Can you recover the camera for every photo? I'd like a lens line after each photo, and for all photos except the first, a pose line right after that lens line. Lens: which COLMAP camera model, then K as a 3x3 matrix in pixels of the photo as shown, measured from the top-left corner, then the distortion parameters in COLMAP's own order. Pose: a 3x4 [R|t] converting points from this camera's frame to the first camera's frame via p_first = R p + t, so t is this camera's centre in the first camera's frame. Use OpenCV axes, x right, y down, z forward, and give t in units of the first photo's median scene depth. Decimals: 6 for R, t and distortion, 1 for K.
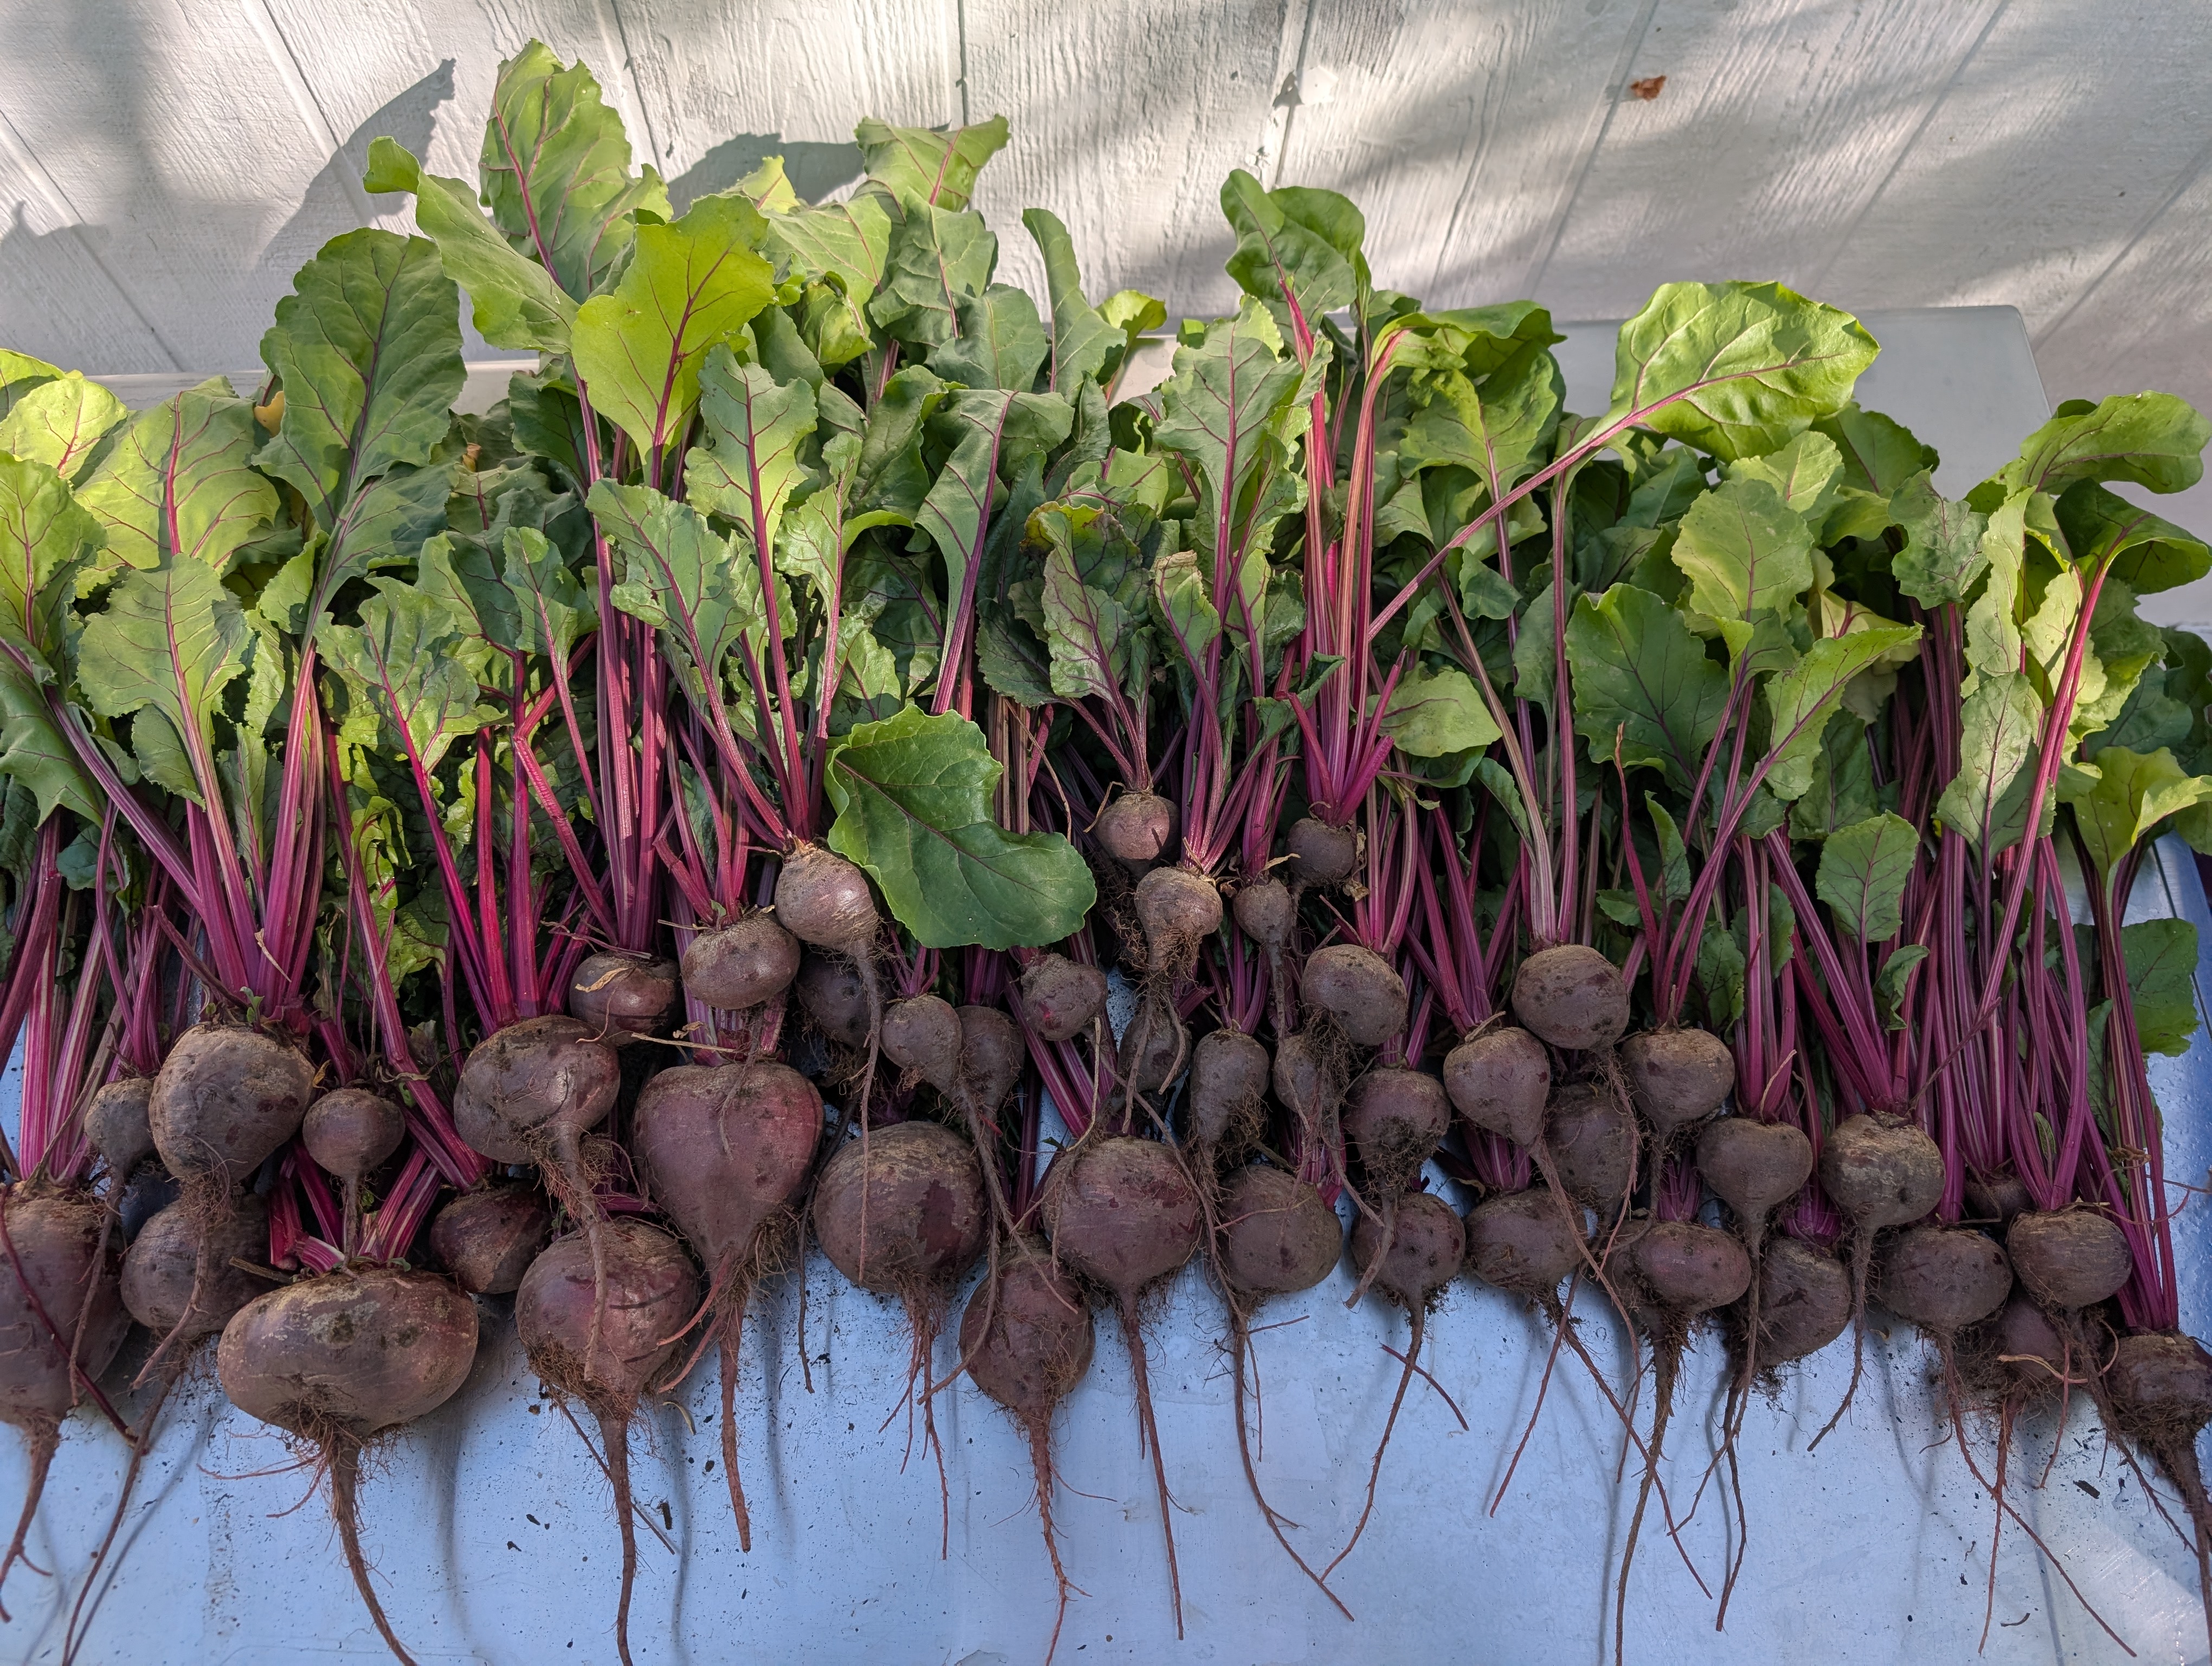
lens RADIAL K [[1551.5, 0, 1106.0], [0, 1551.5, 833.0], [0, 0, 1]] dist [-0.000908, 0.003945]
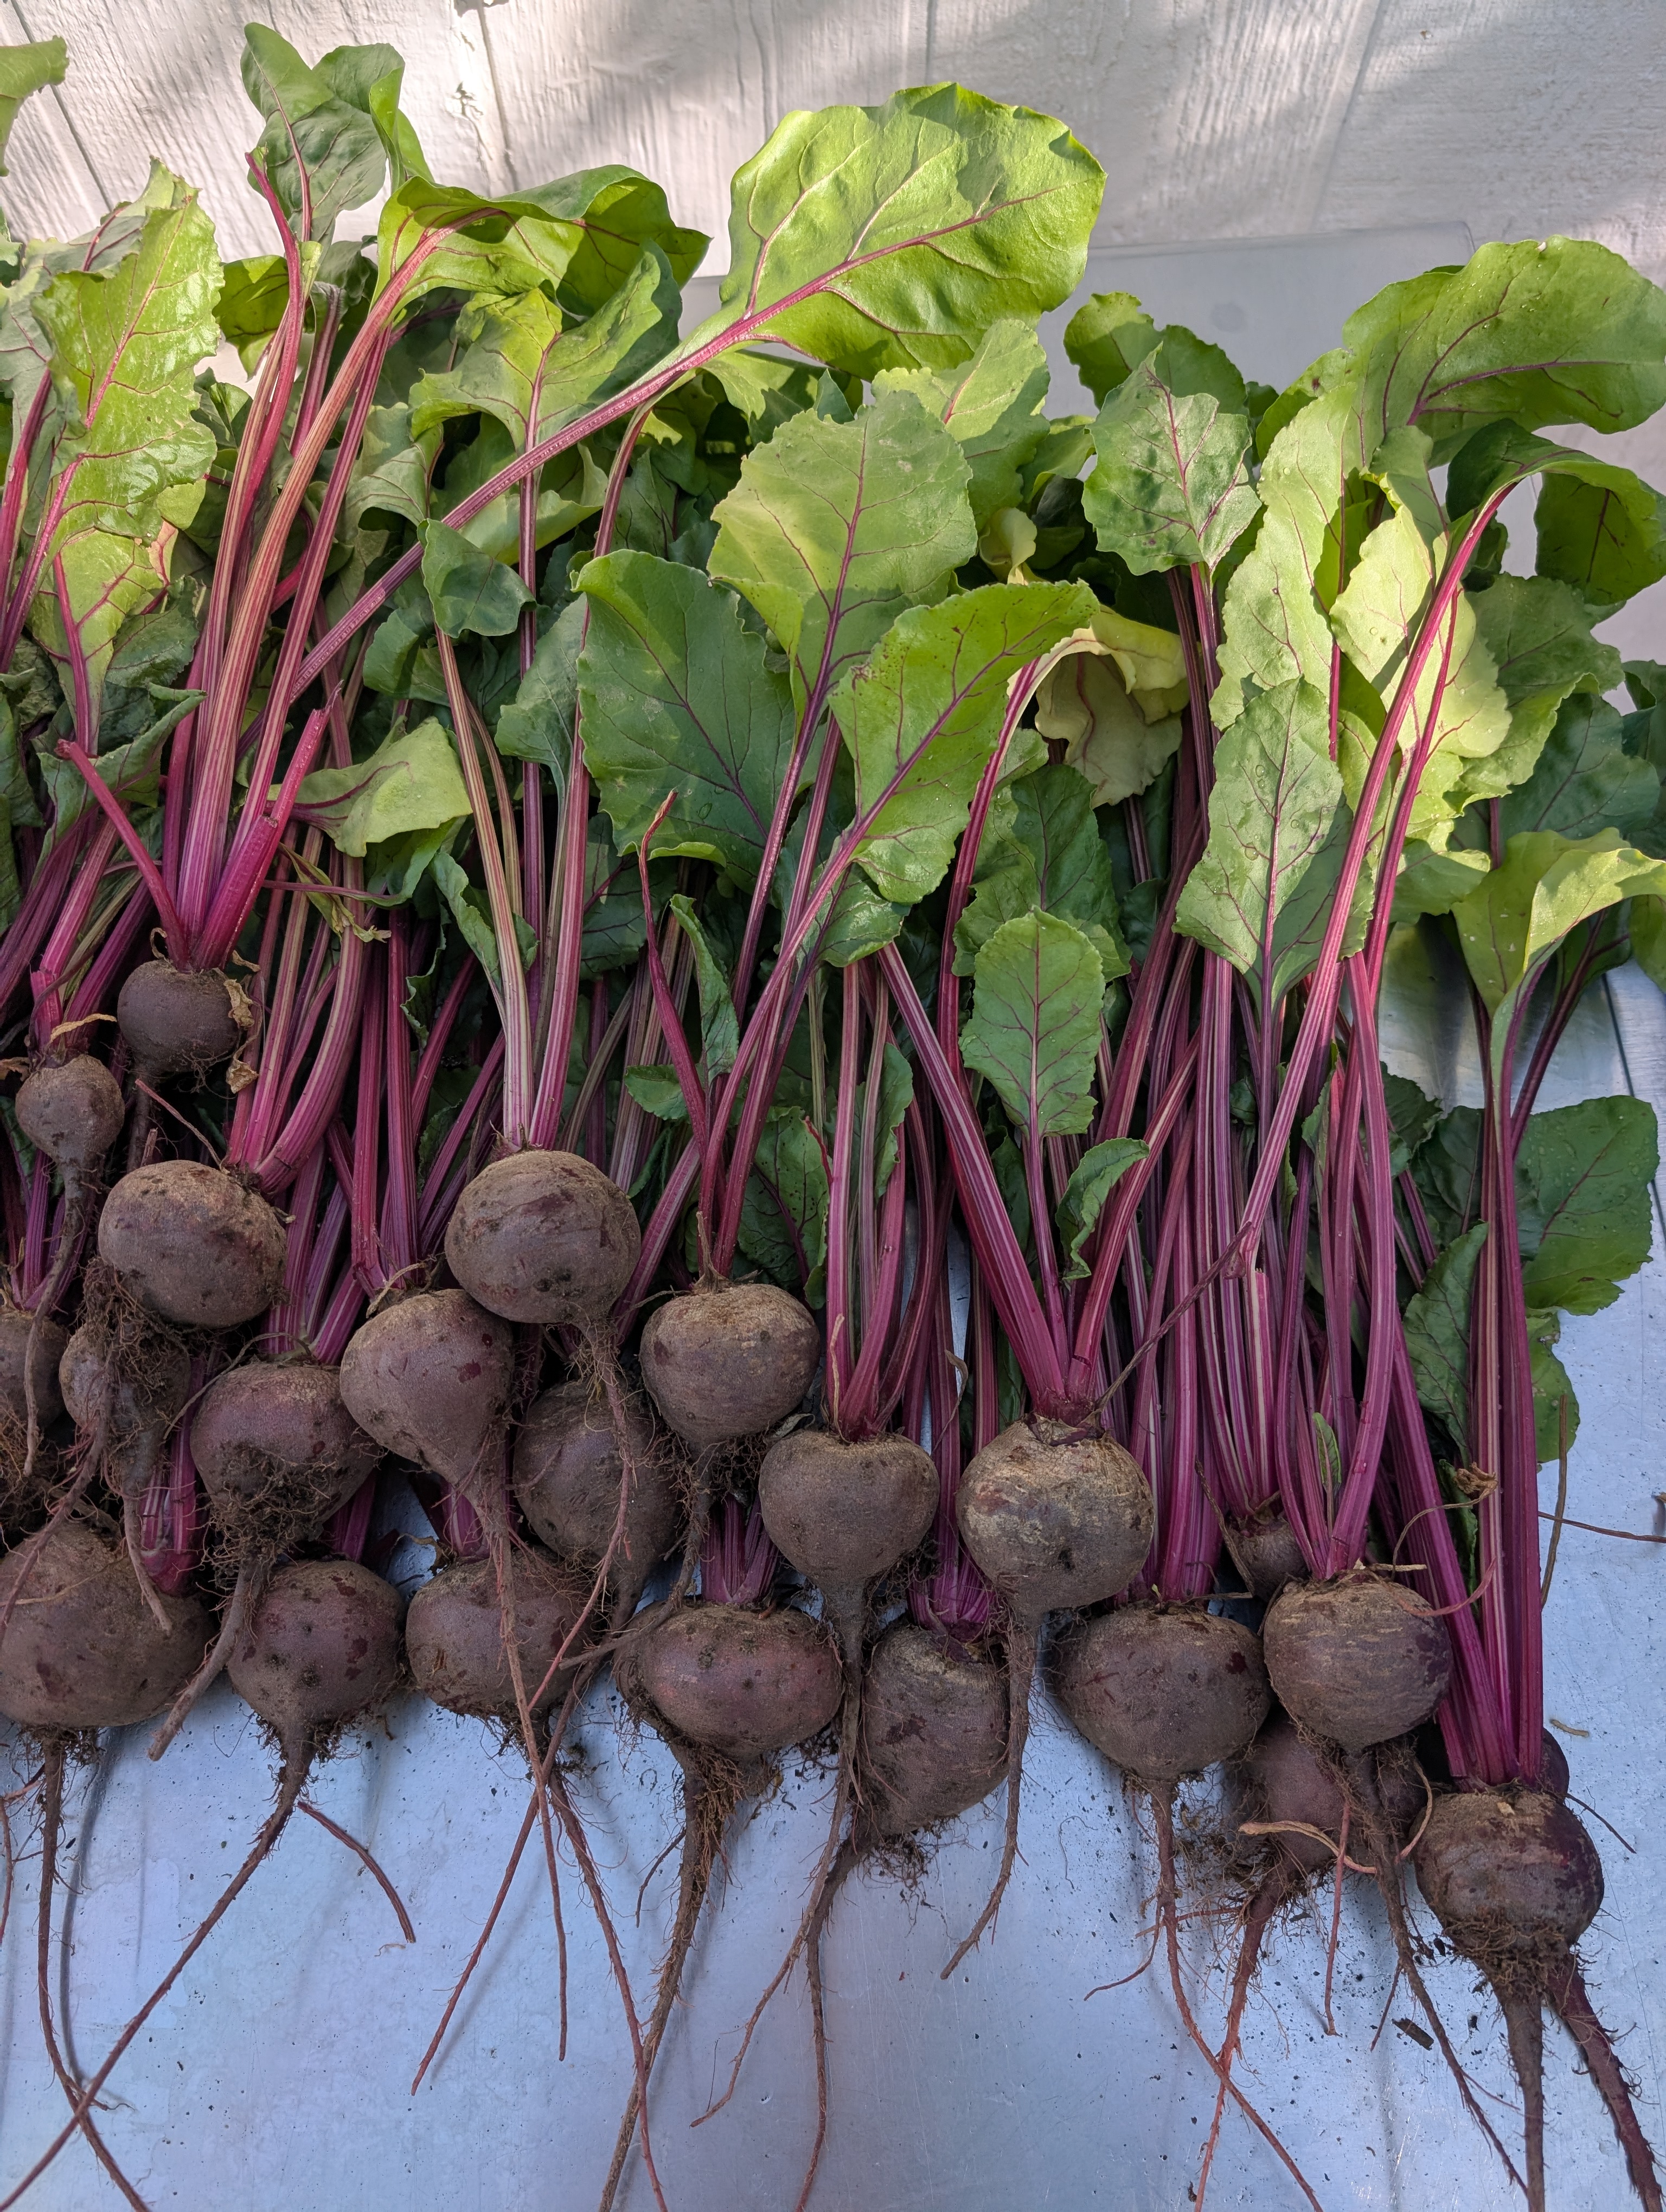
lens RADIAL K [[1551.5, 0, 838.8], [0, 1551.5, 1158.6], [0, 0, 1]] dist [-0.000908, 0.003945]
pose [[0.999454, -0.023601, -0.023122, 0.414891], [0.024332, 0.999196, 0.031876, 0.056798], [0.022351, -0.032421, 0.999224, 0.388822]]
